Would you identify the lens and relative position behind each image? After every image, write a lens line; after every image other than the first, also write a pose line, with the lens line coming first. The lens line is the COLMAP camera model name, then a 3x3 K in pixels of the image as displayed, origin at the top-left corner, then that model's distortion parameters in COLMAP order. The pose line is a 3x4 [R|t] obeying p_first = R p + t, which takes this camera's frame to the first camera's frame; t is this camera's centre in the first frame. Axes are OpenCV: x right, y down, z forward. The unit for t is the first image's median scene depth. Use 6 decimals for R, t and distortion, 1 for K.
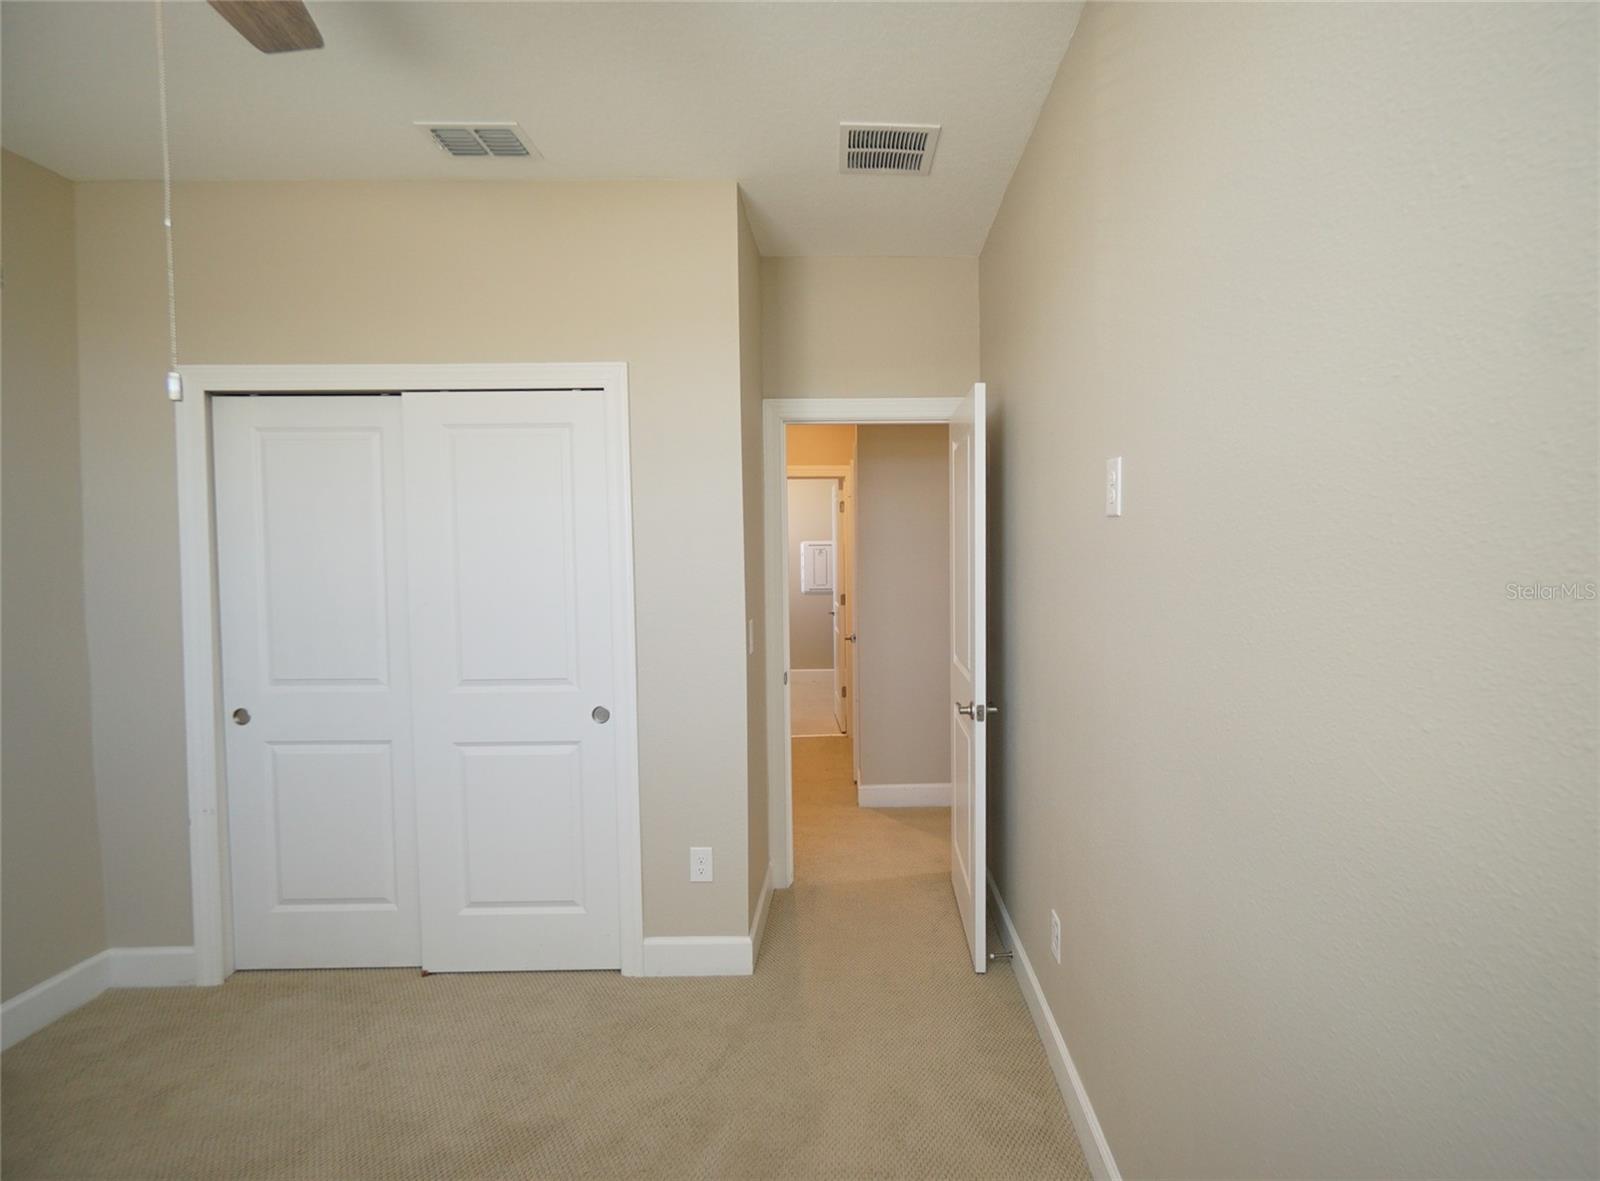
lens RADIAL K [[790.0, 0, 800.0], [0, 790.0, 590.5], [0, 0, 1]] dist [0.001921, 0.002204]
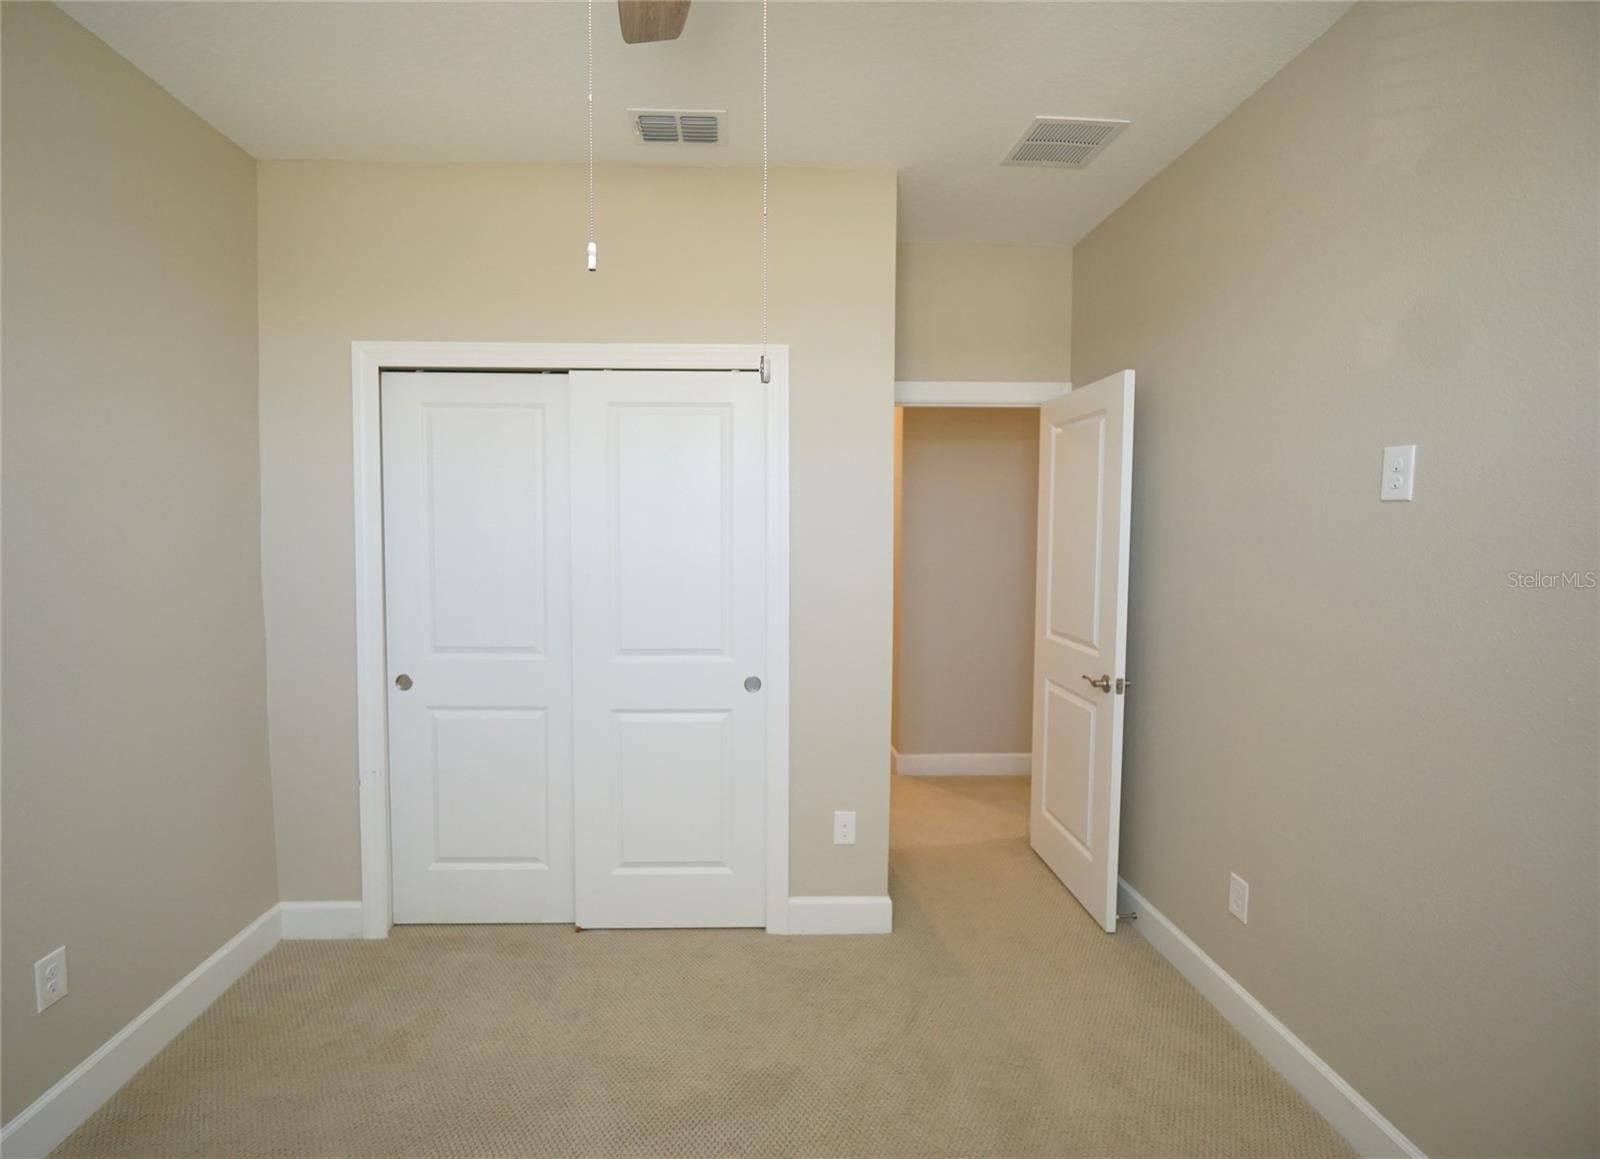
lens RADIAL K [[764.2, 0, 800.0], [0, 764.2, 579.5], [0, 0, 1]] dist [-0.003142, -0.000595]
pose [[0.999859, 0.011944, 0.011776, -0.203110], [-0.012139, 0.999788, 0.016630, 0.001683], [-0.011574, -0.016770, 0.999792, -0.004557]]
